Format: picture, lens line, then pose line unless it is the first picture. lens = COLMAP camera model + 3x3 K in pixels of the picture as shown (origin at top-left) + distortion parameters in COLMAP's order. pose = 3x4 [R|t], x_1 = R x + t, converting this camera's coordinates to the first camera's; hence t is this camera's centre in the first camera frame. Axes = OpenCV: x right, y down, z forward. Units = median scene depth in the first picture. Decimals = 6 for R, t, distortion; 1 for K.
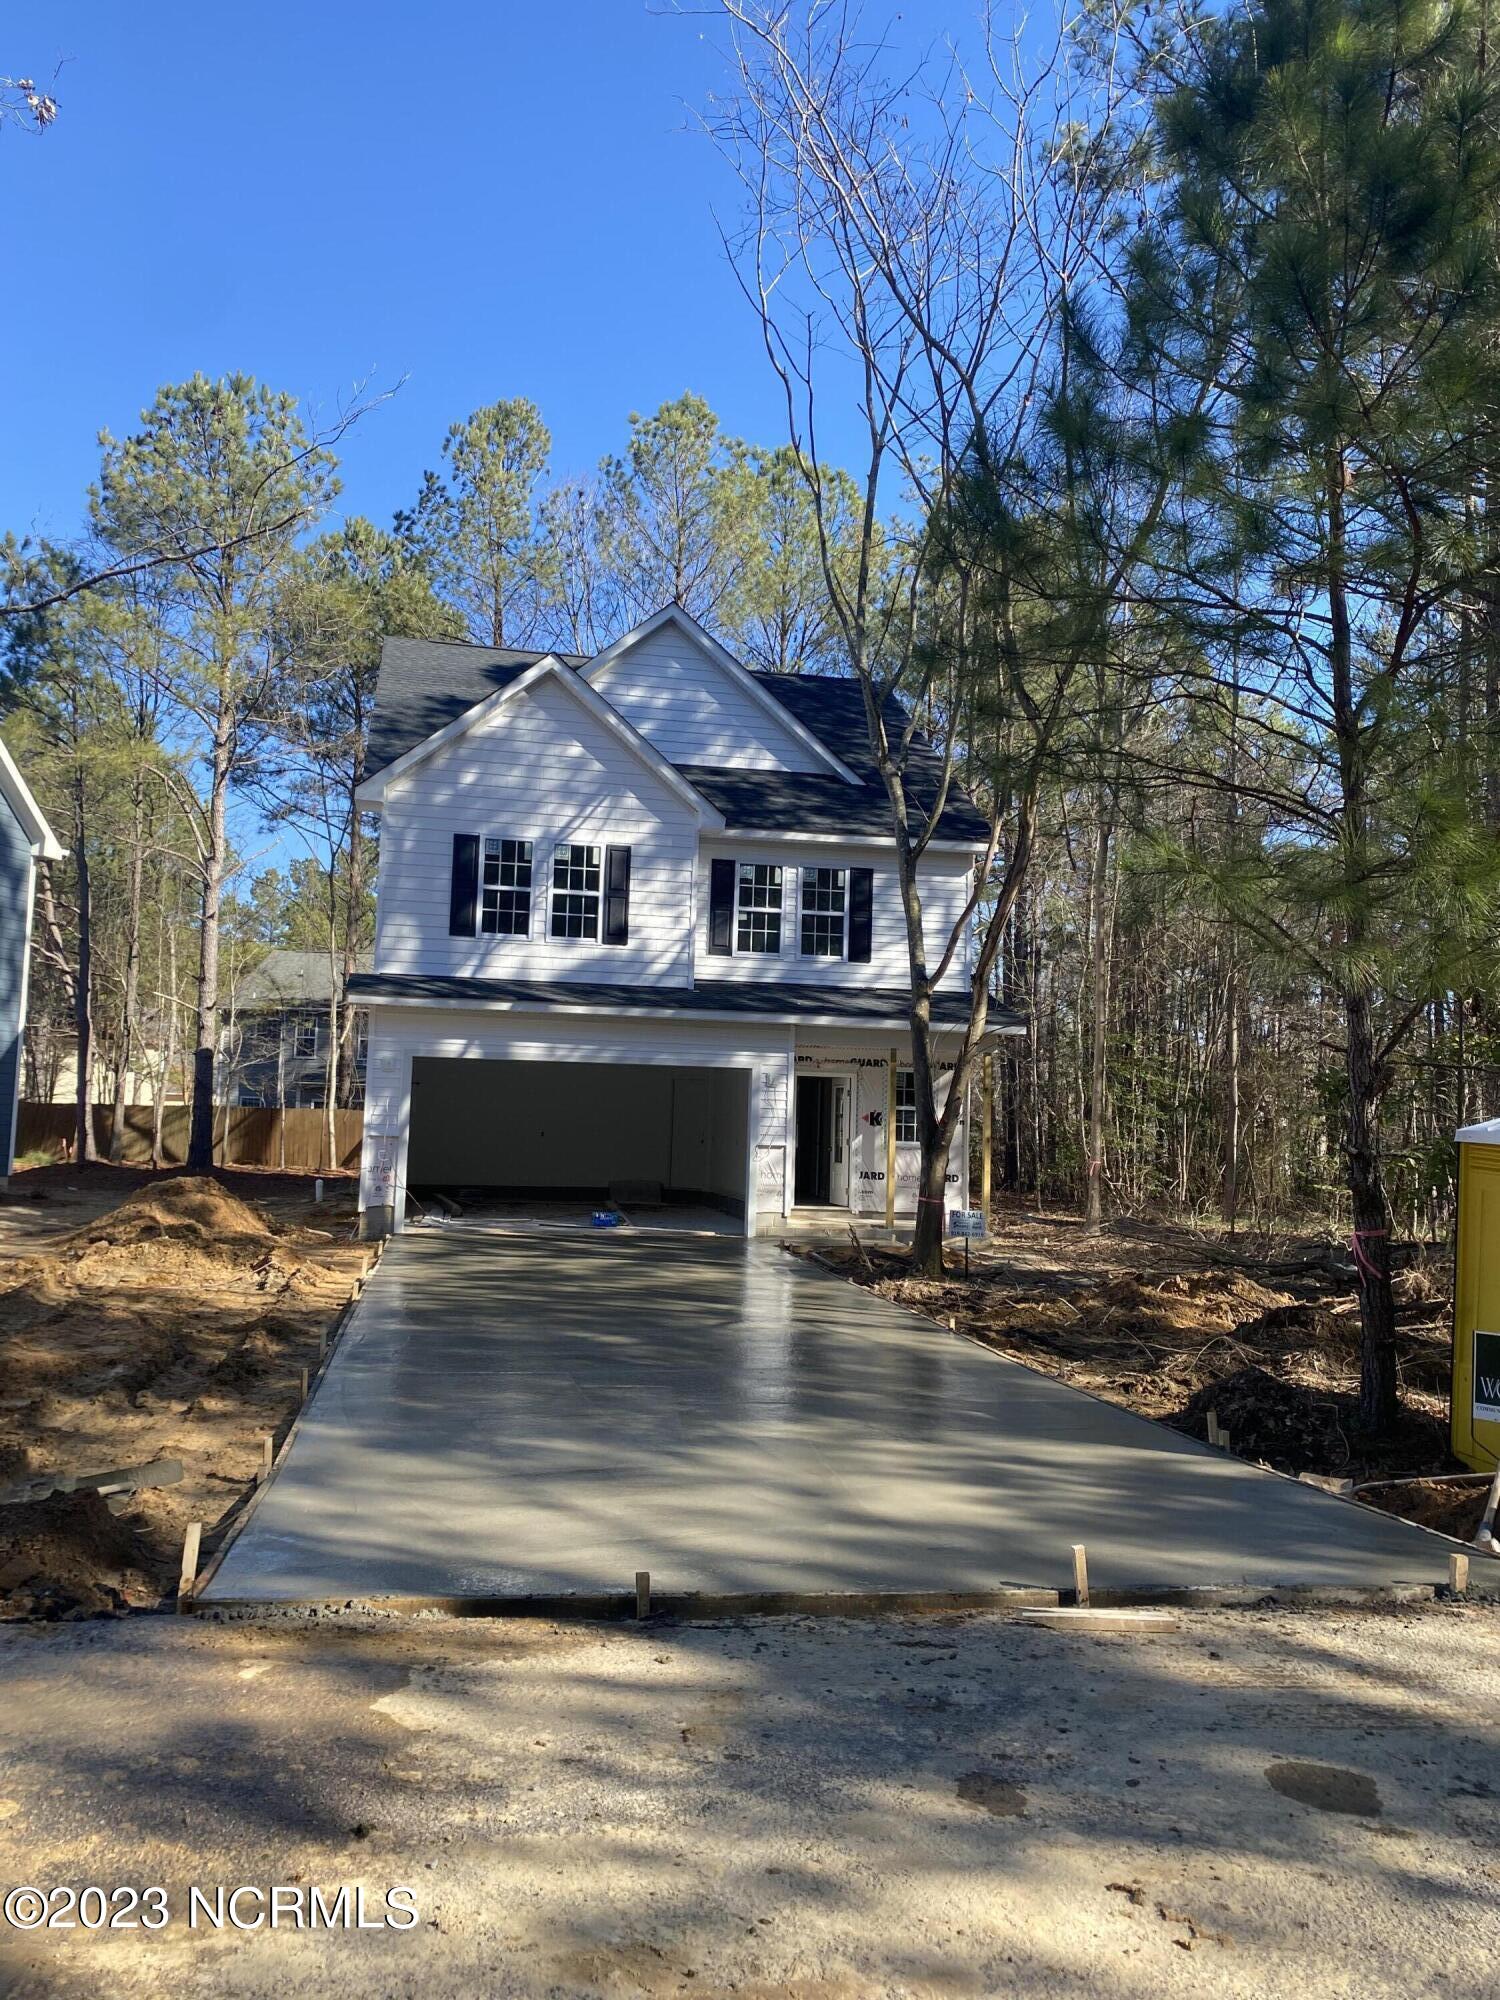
lens RADIAL K [[1543.7, 0, 716.2], [0, 1543.7, 1011.1], [0, 0, 1]] dist [0.013382, 0.004394]
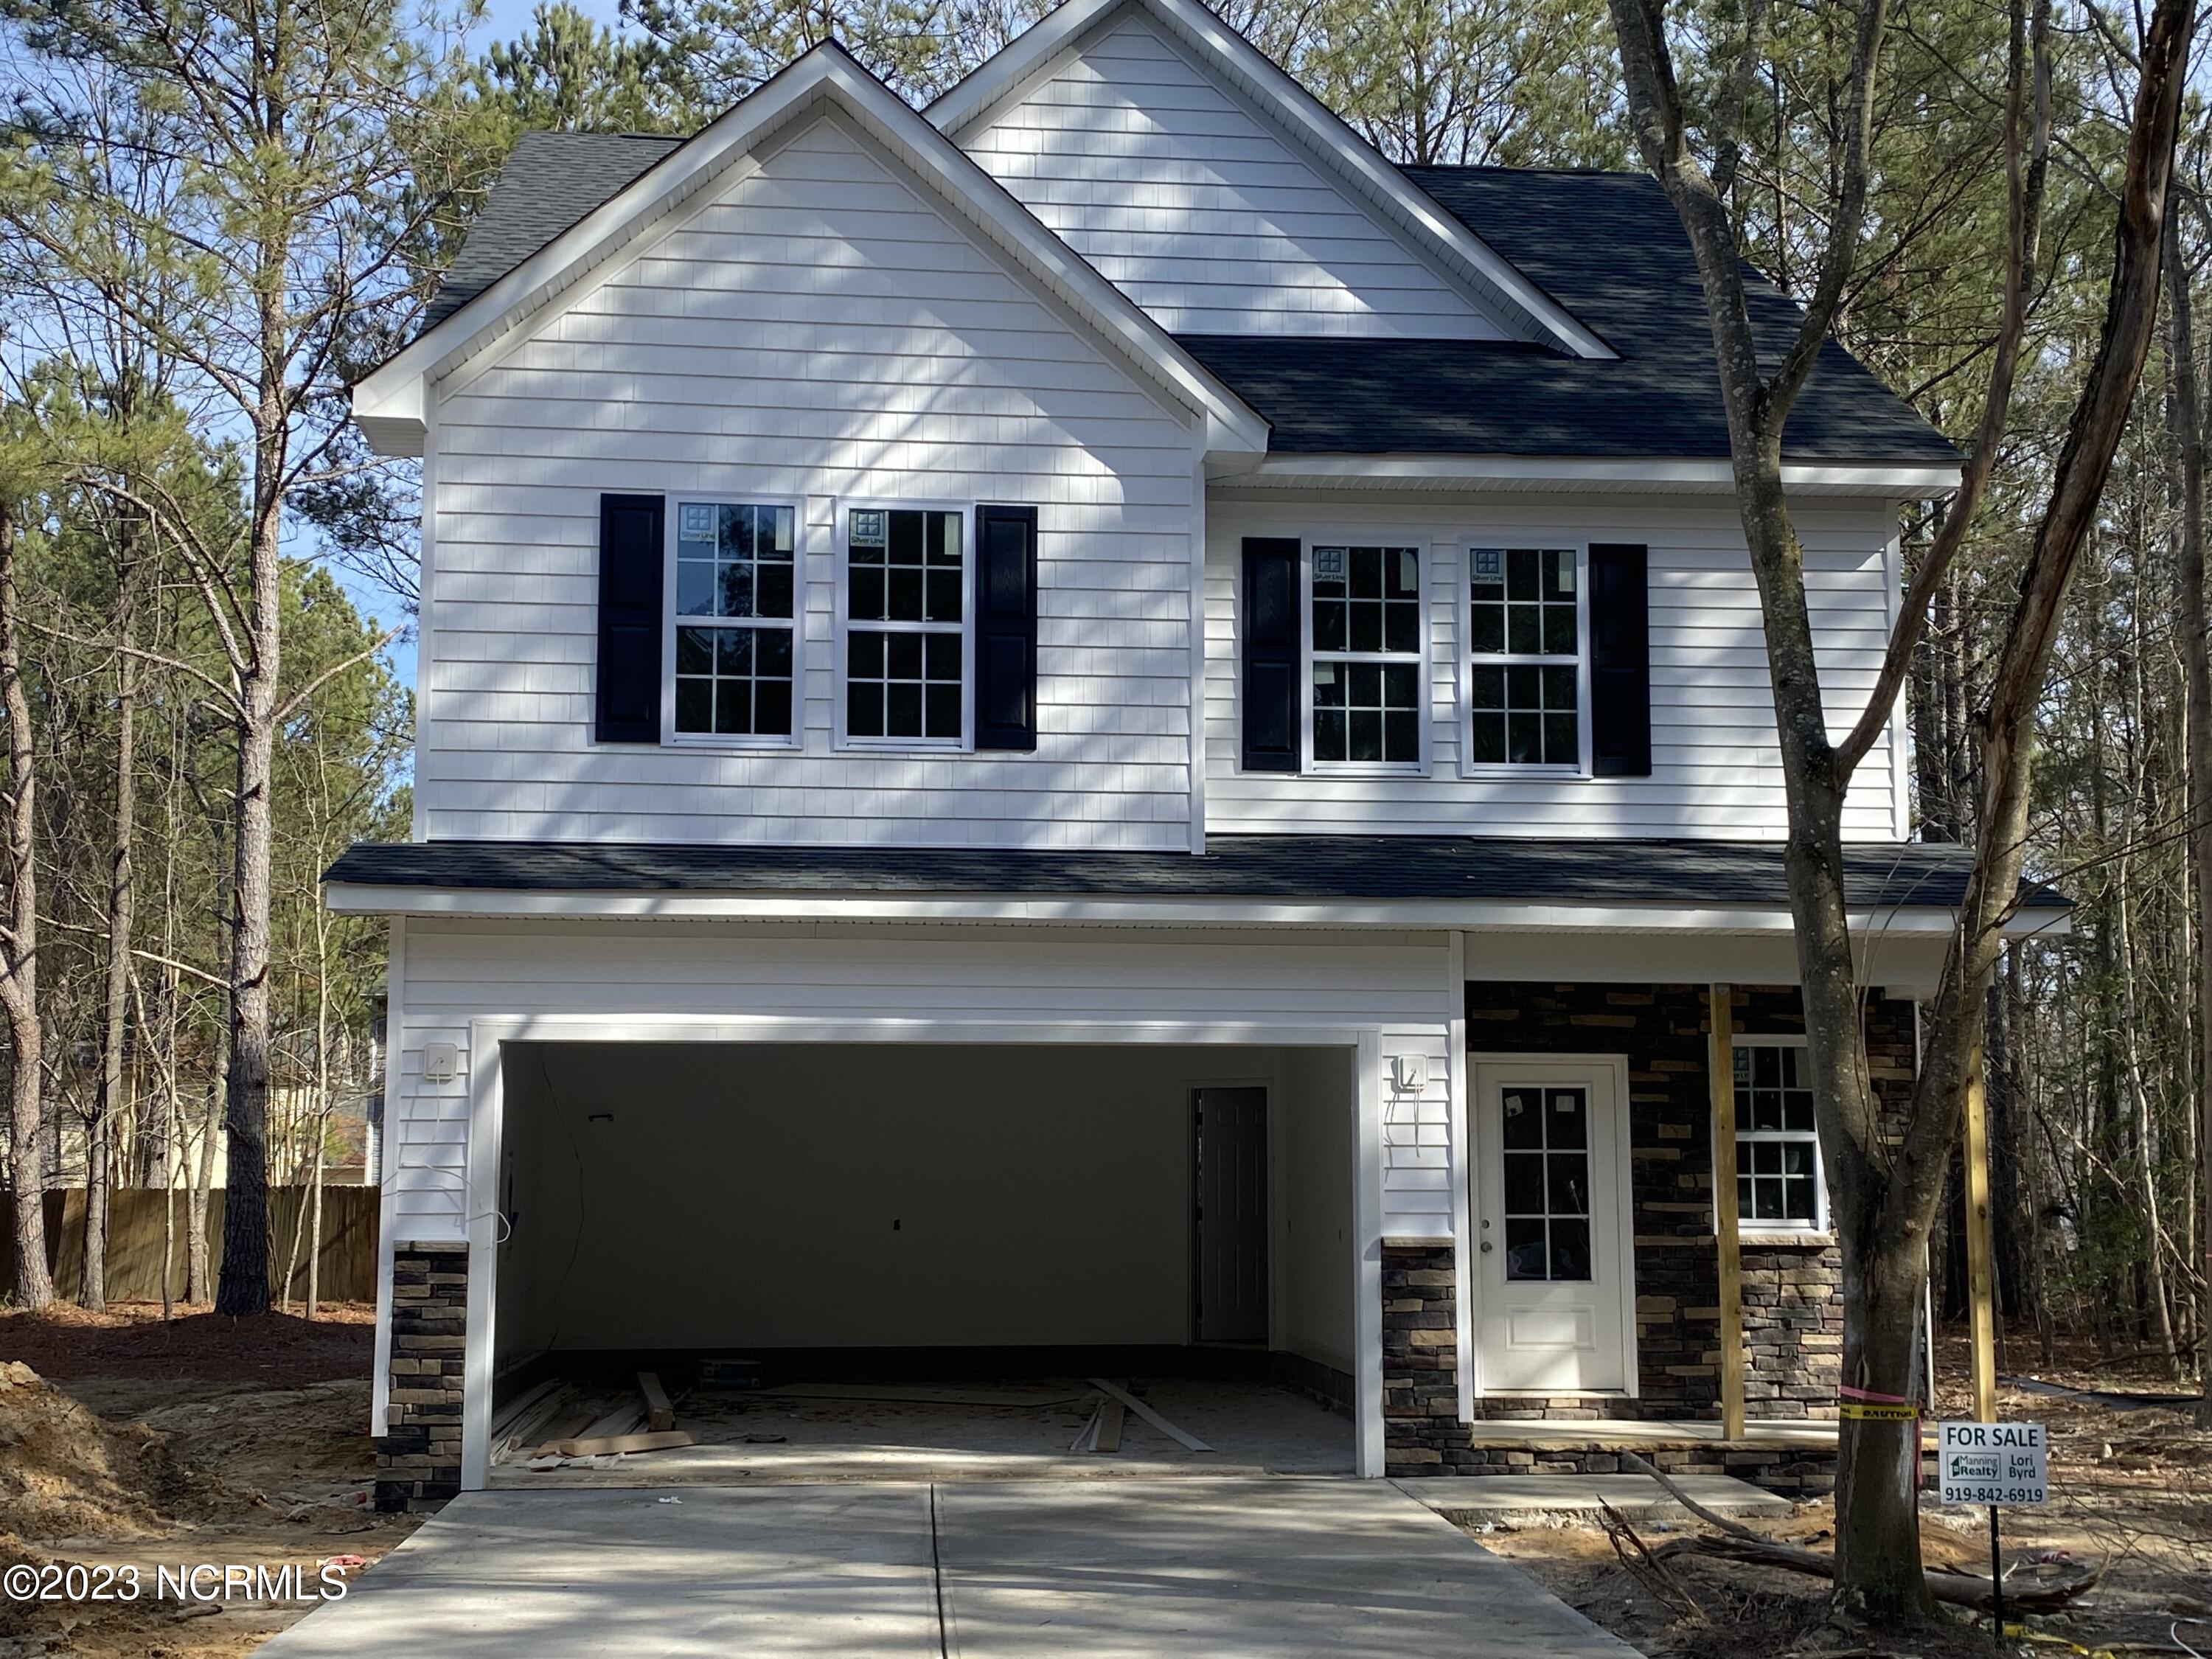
lens RADIAL K [[2693.4, 0, 1111.2], [0, 2693.4, 868.4], [0, 0, 1]] dist [0.167596, -0.468225]
pose [[0.995133, -0.041457, -0.089398, 0.023757], [0.037209, 0.998122, -0.048669, 0.023037], [0.091248, 0.045106, 0.994806, 0.302016]]
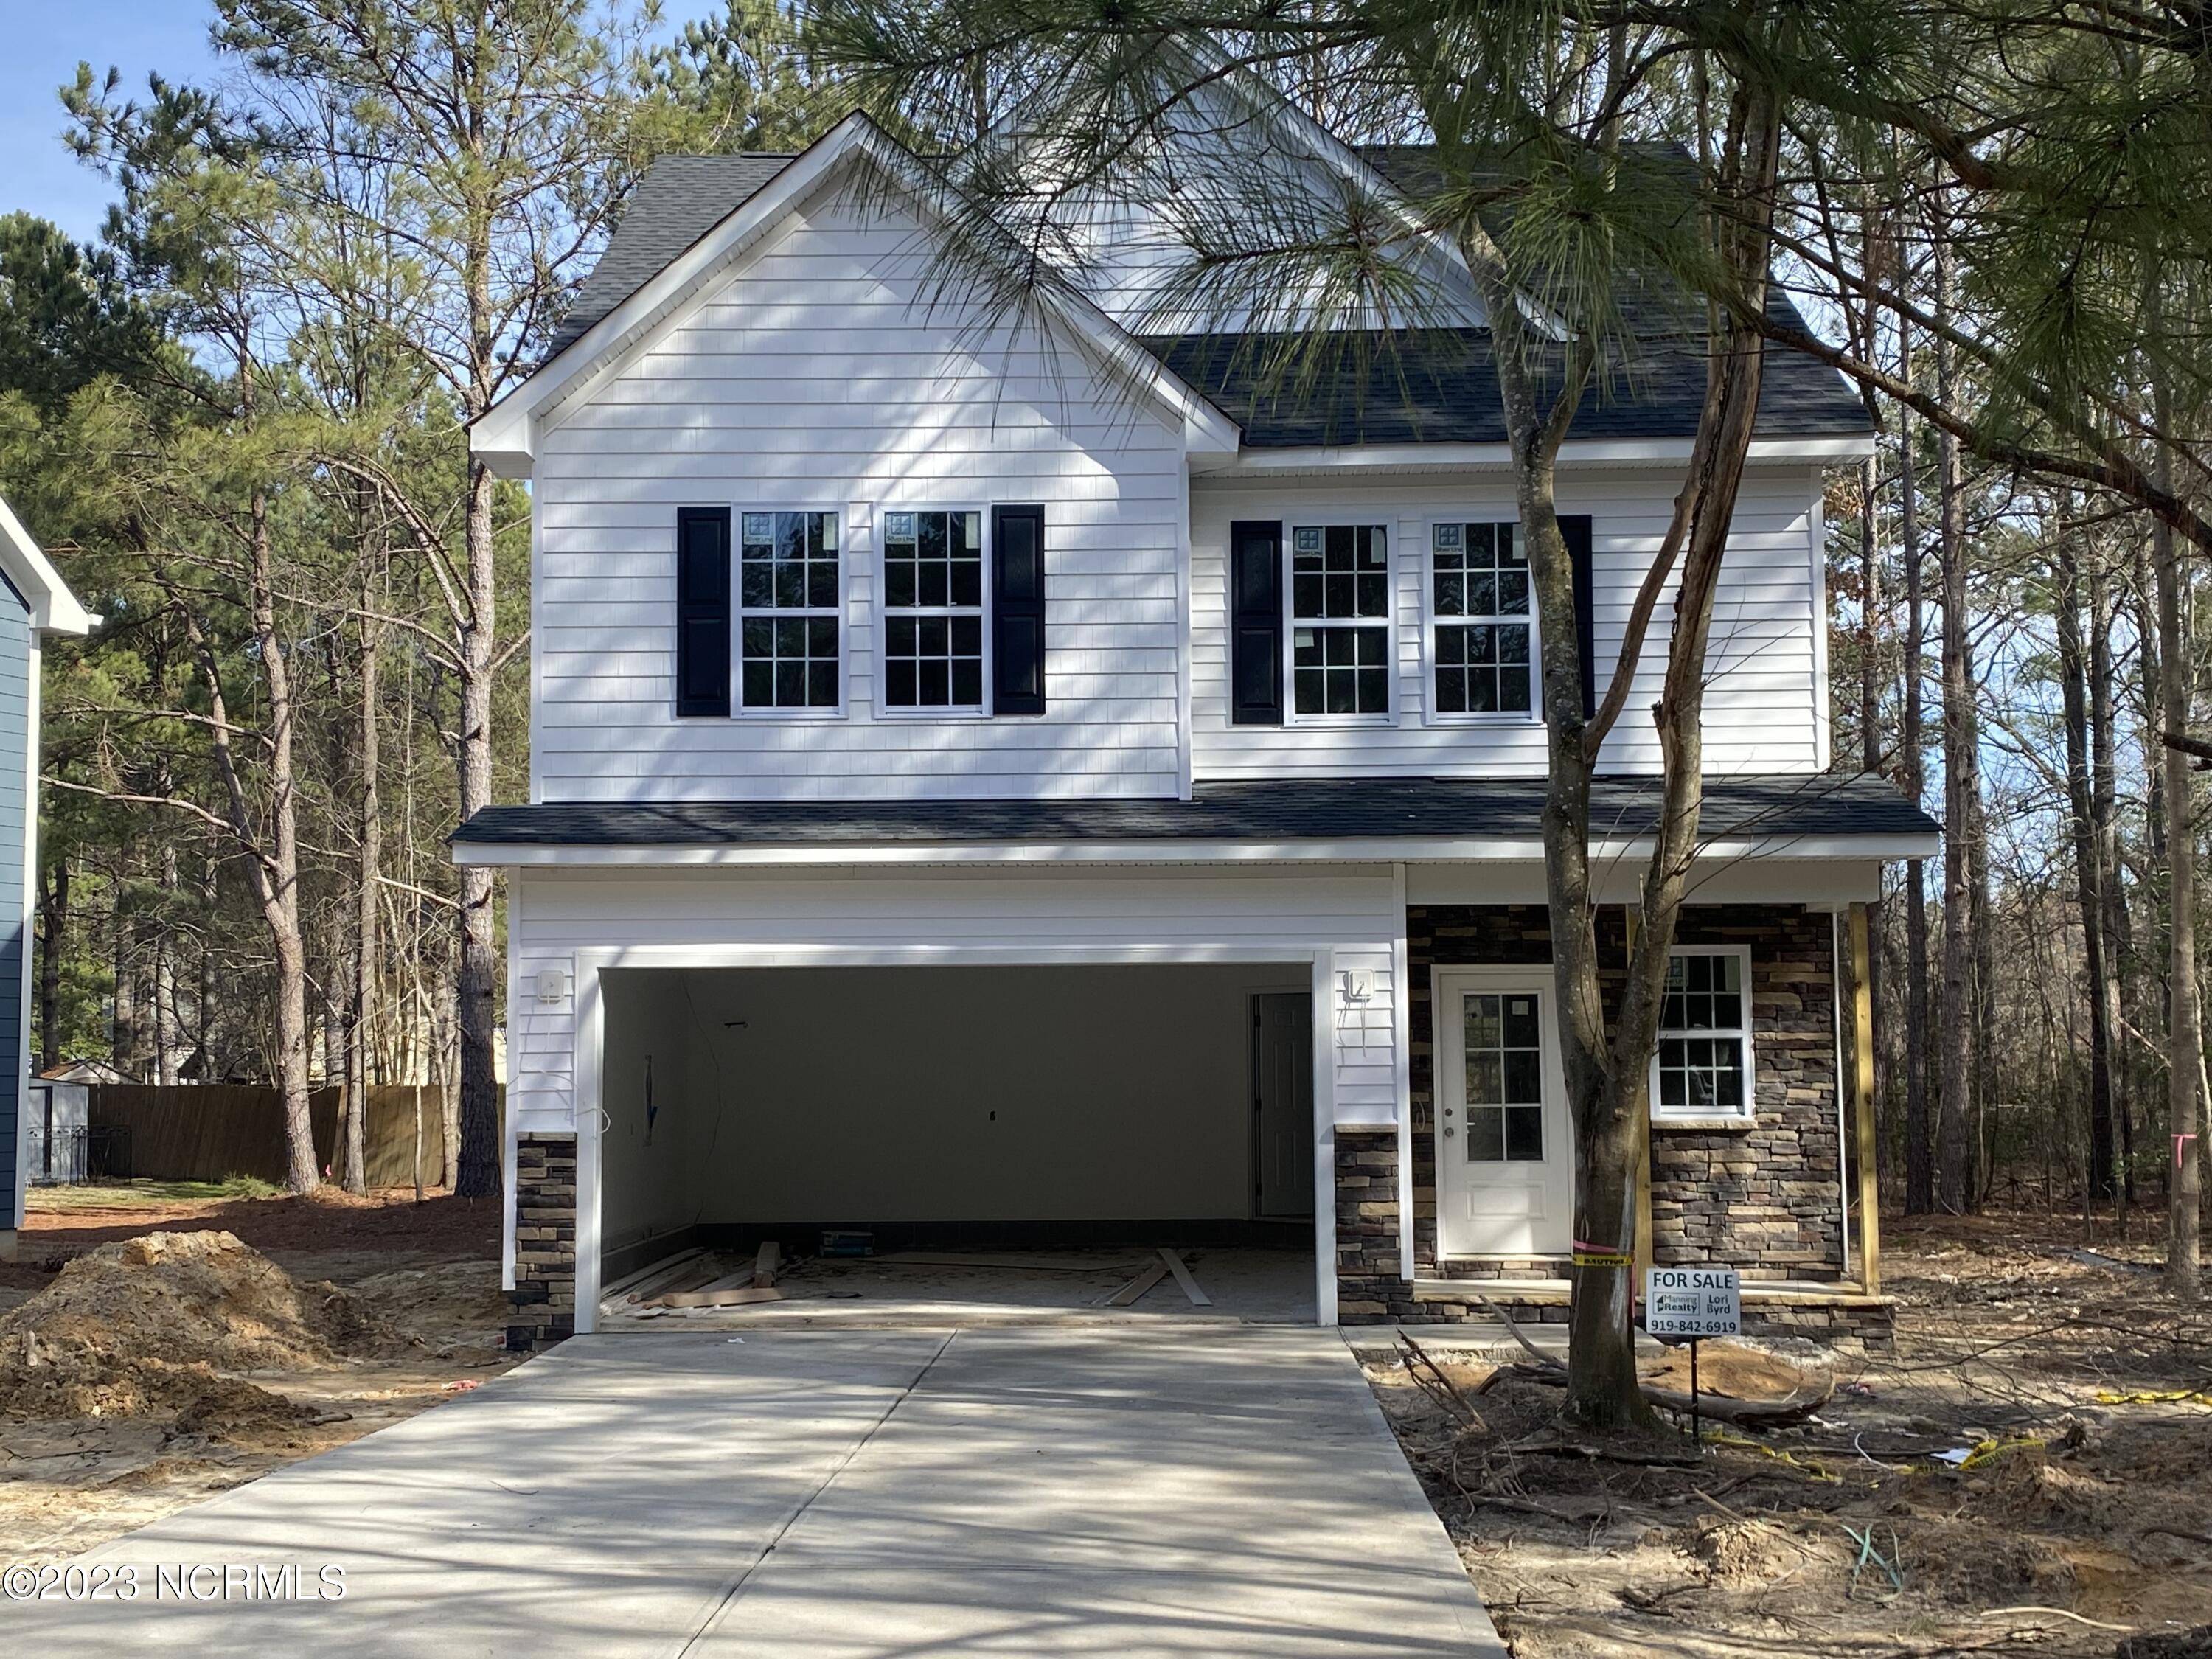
lens RADIAL K [[2683.8, 0, 1082.3], [0, 2683.8, 865.9], [0, 0, 1]] dist [0.192759, -0.595425]
pose [[0.977593, -0.054985, -0.203194, 0.118903], [0.053258, 0.998483, -0.013964, 0.015806], [0.203654, 0.002829, 0.979039, 0.194157]]
